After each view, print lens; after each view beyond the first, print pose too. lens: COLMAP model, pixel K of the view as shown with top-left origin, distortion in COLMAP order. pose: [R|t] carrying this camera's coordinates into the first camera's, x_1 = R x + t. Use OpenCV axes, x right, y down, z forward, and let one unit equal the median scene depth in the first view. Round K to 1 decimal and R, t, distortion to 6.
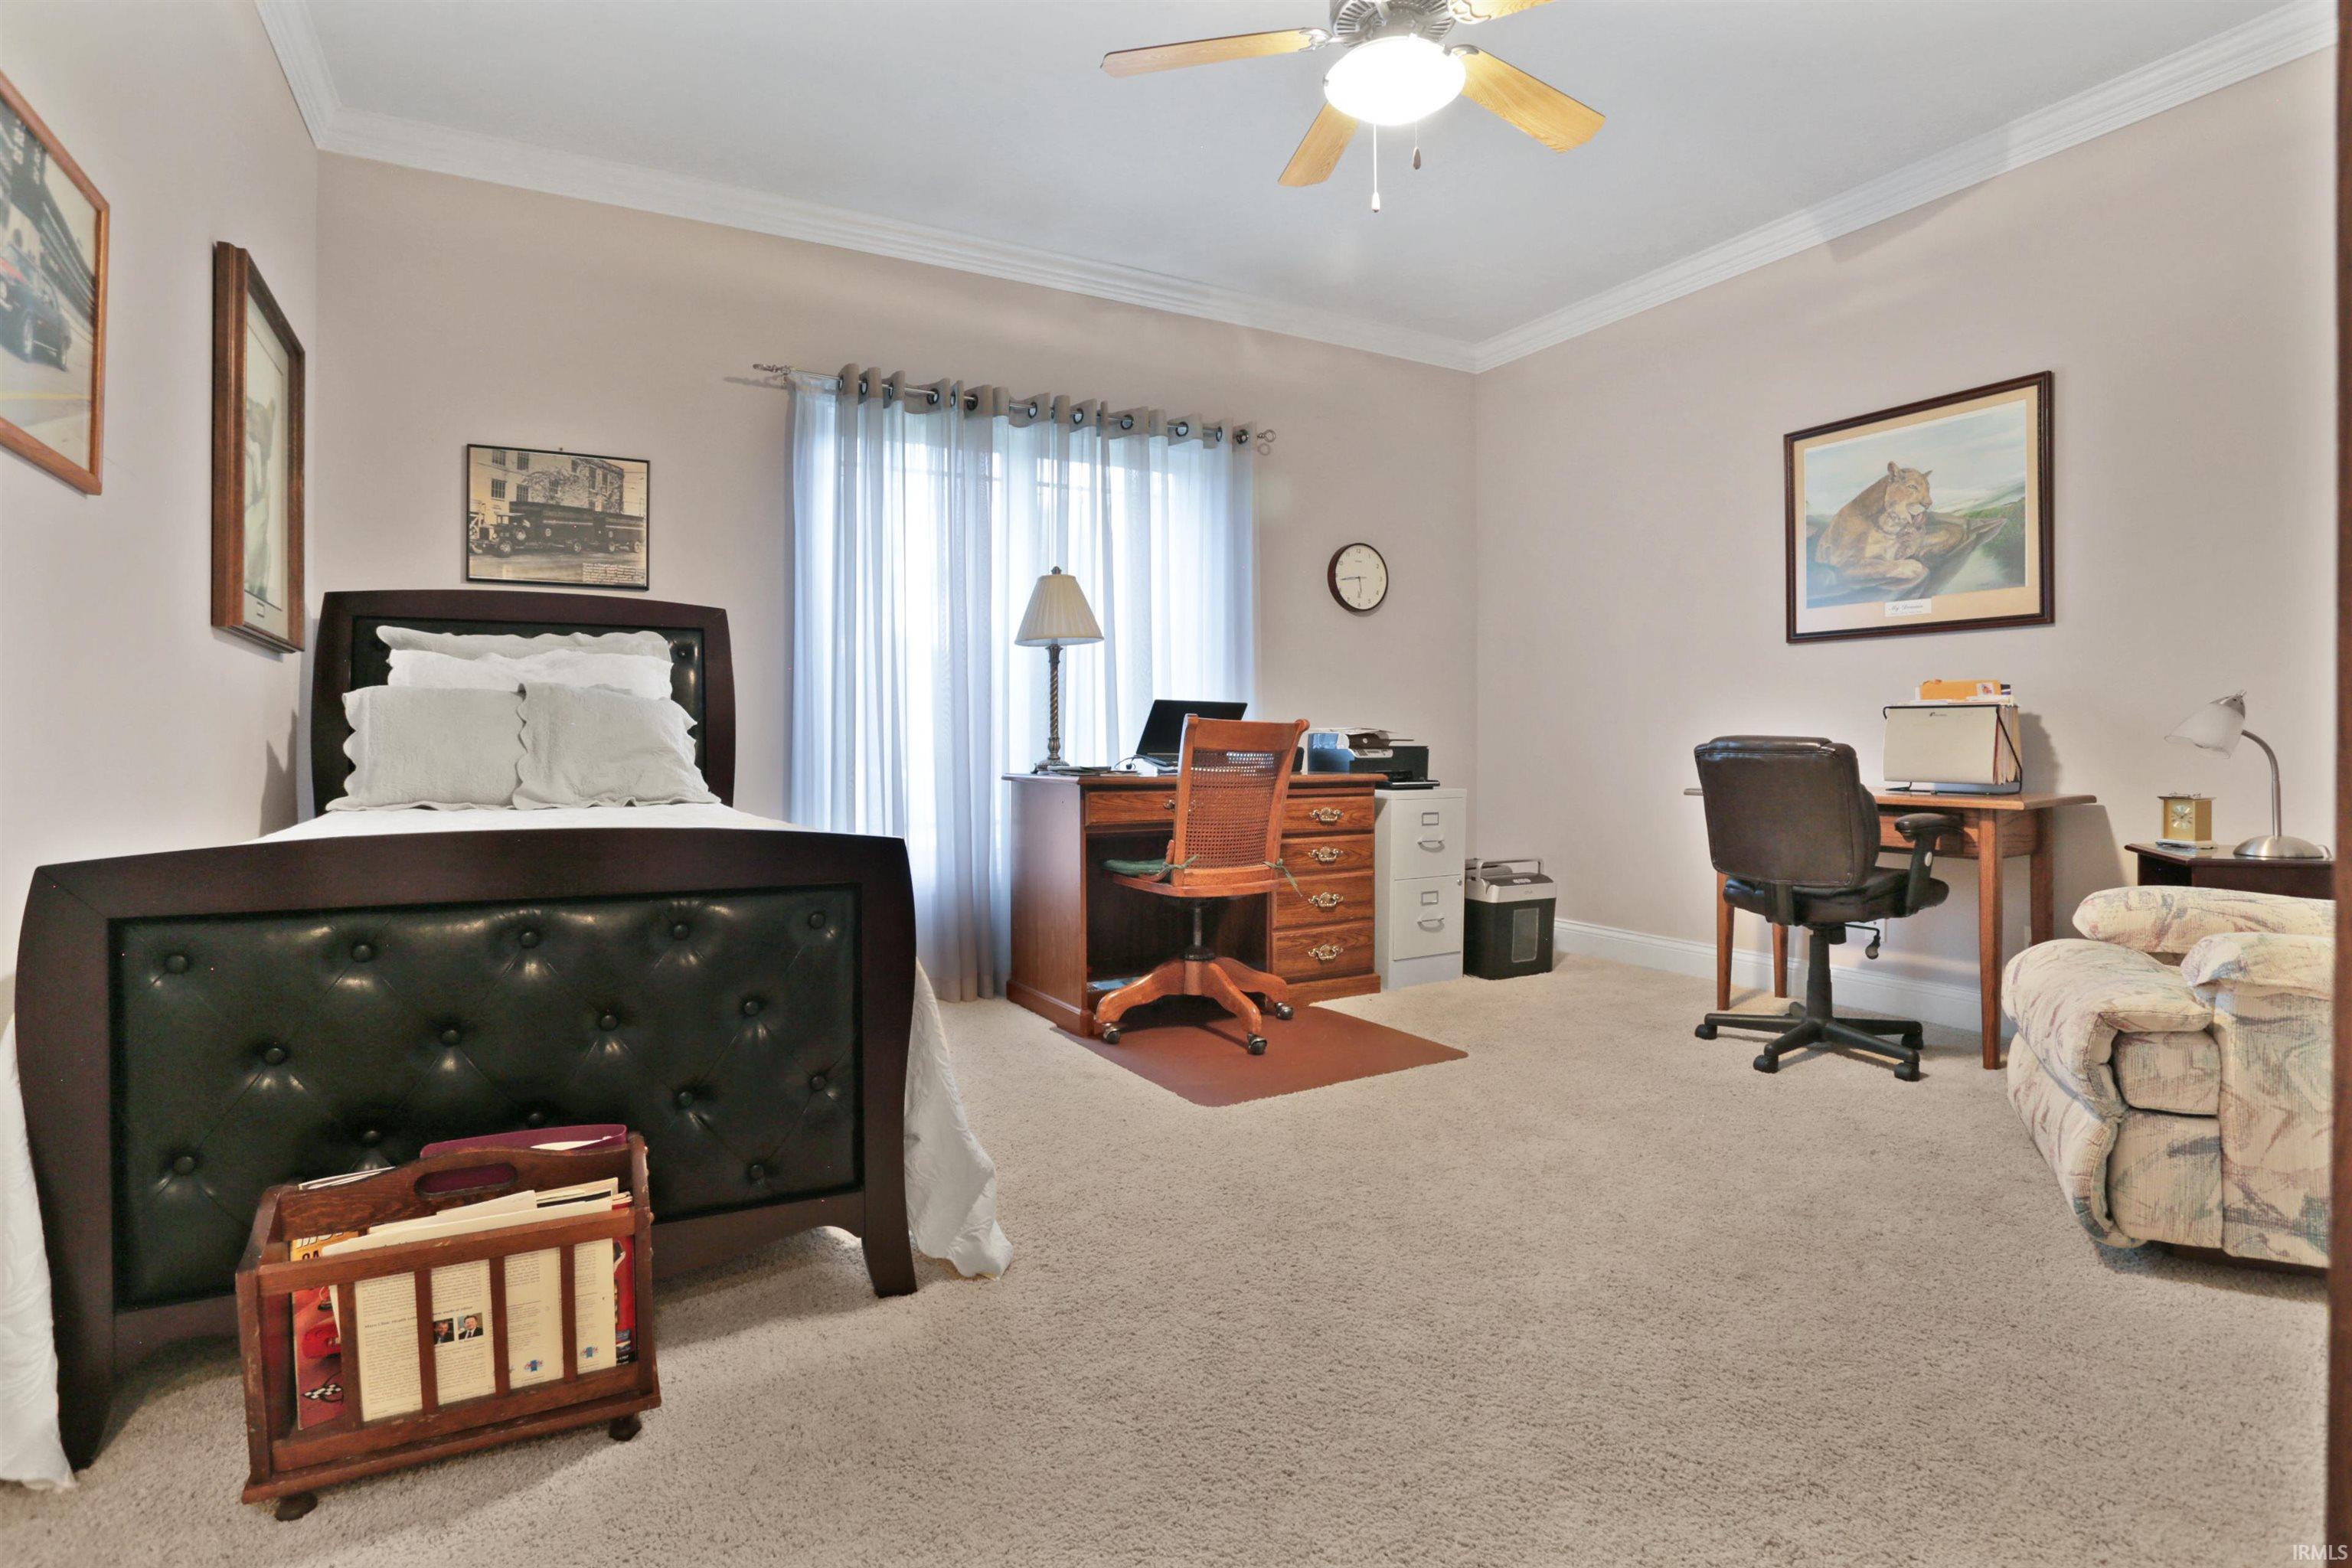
lens RADIAL K [[1152.2, 0, 1176.5], [0, 1152.2, 772.4], [0, 0, 1]] dist [-0.059046, 0.020014]
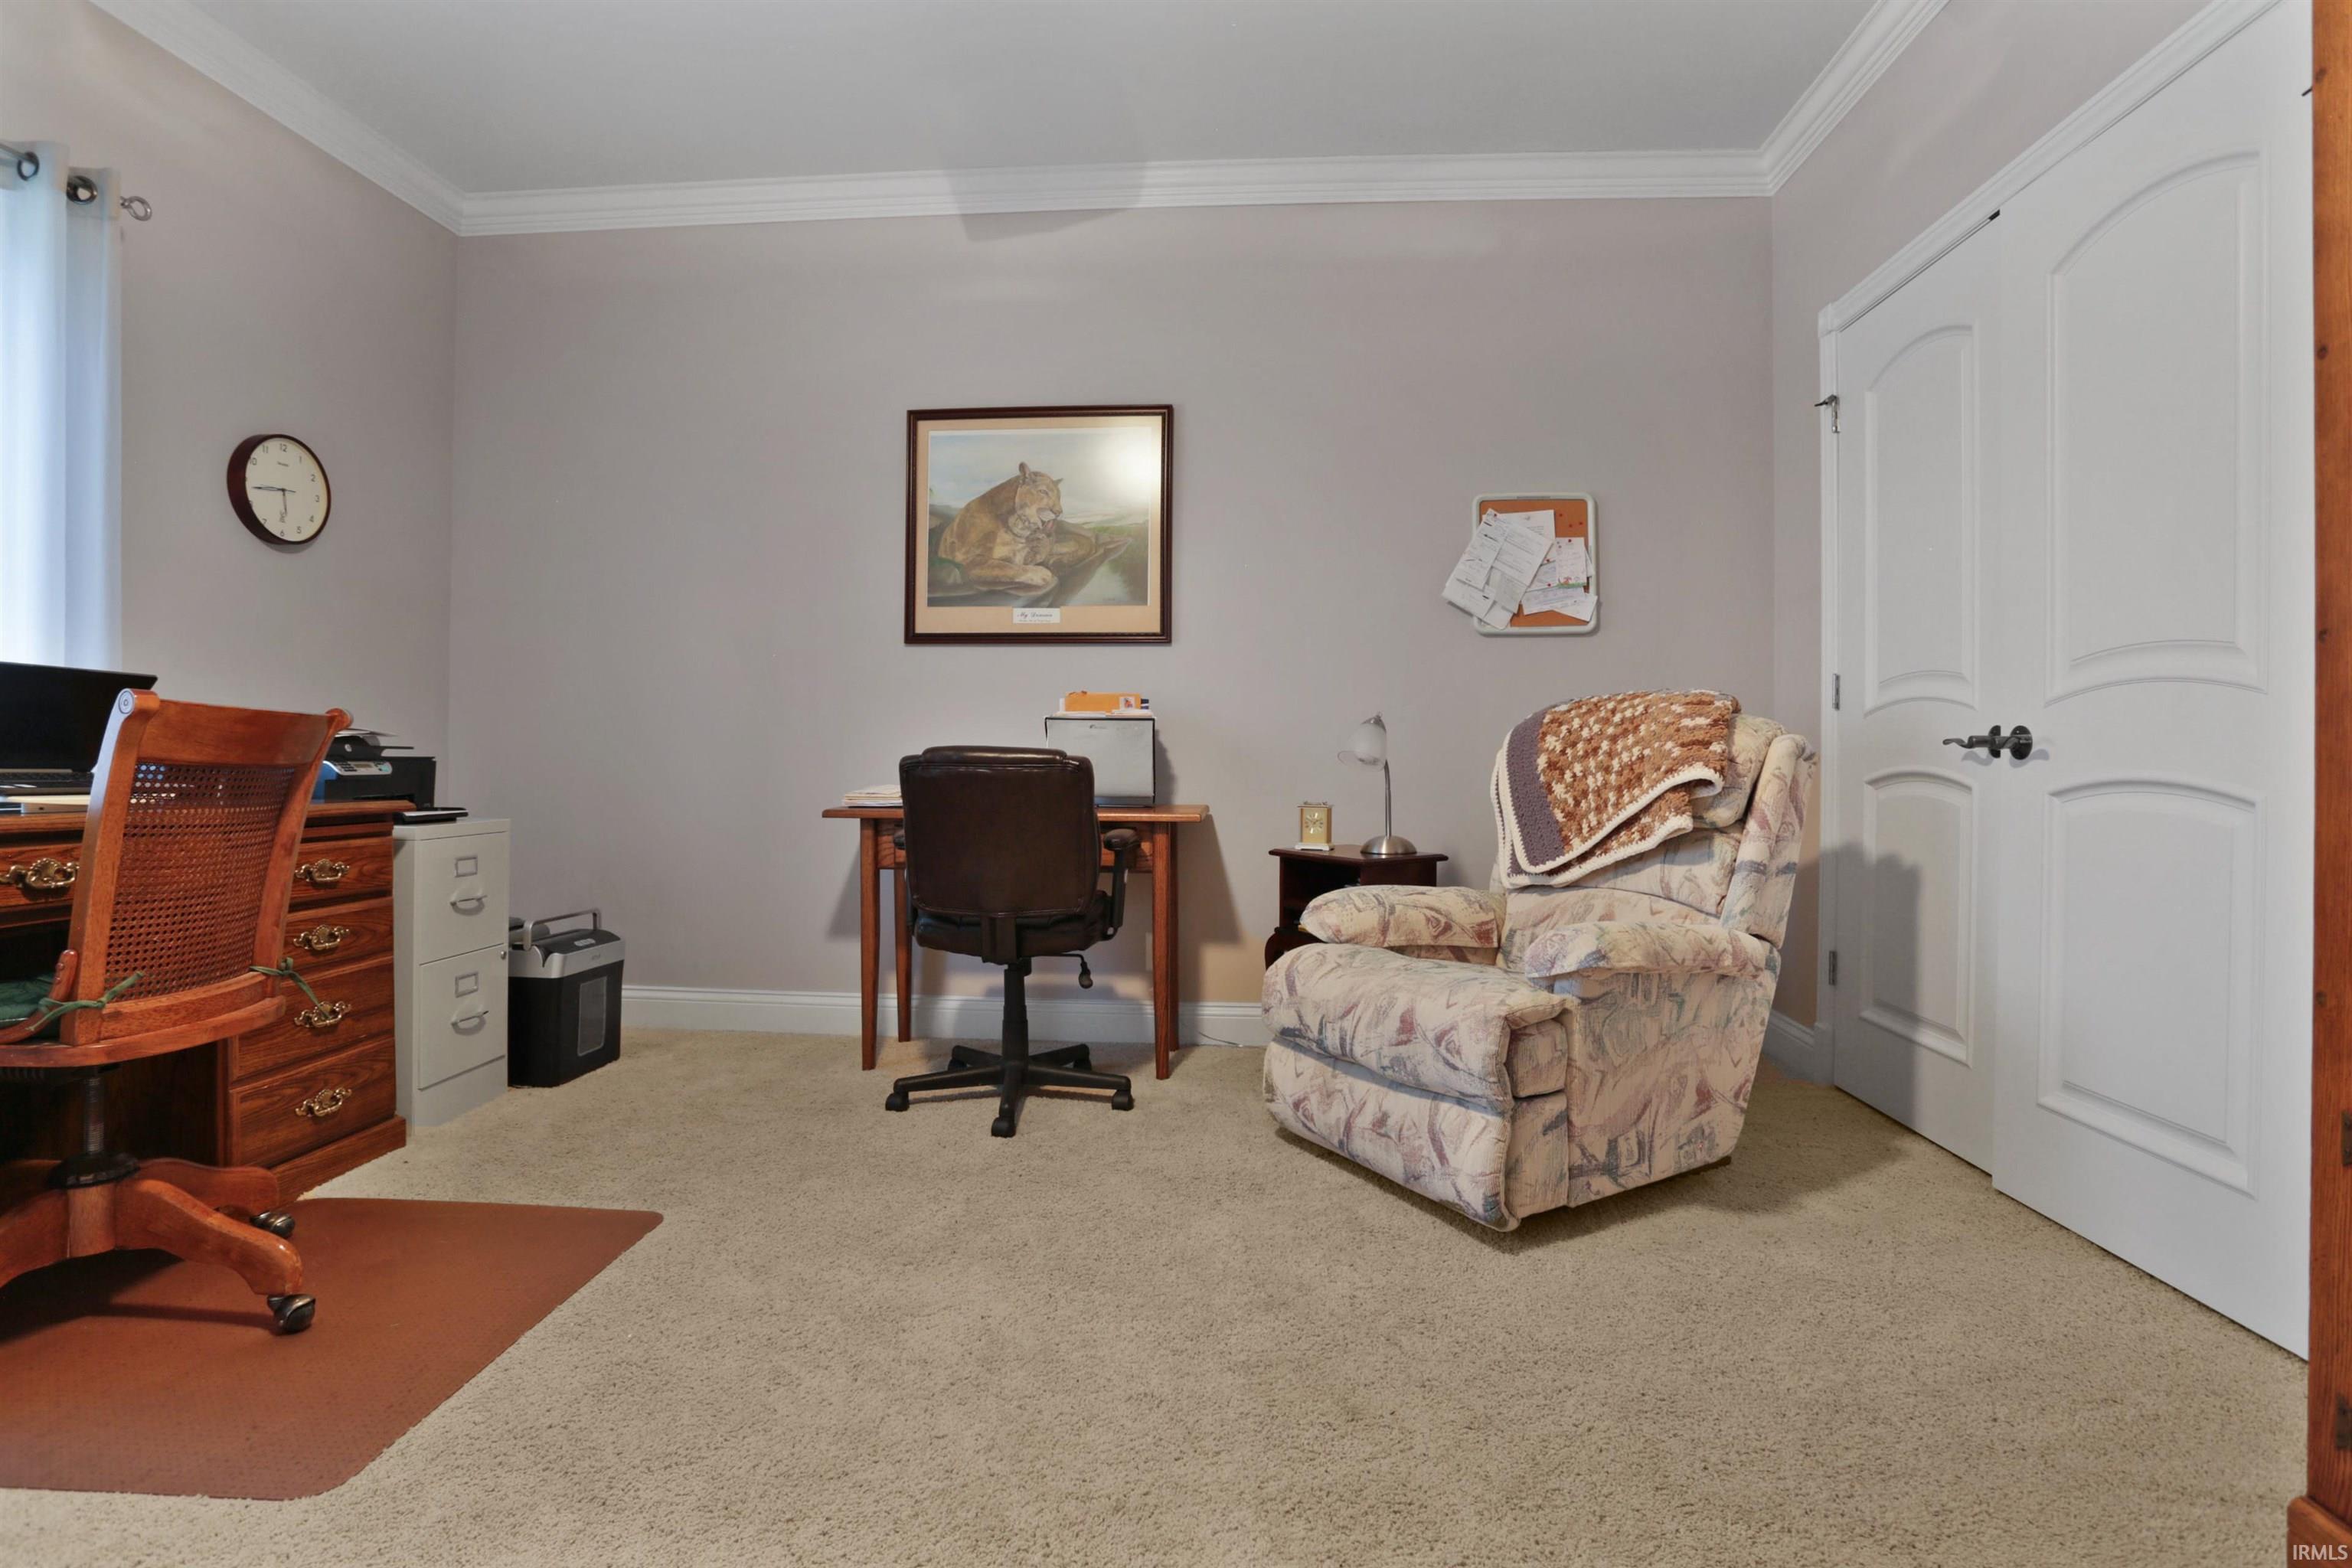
lens RADIAL K [[1209.7, 0, 1254.2], [0, 1209.7, 771.6], [0, 0, 1]] dist [-0.068525, 0.020808]
pose [[0.545328, -0.003985, 0.838213, -0.119336], [0.014418, 0.999885, -0.004626, -0.005143], [-0.838099, 0.014609, 0.545323, 0.286574]]
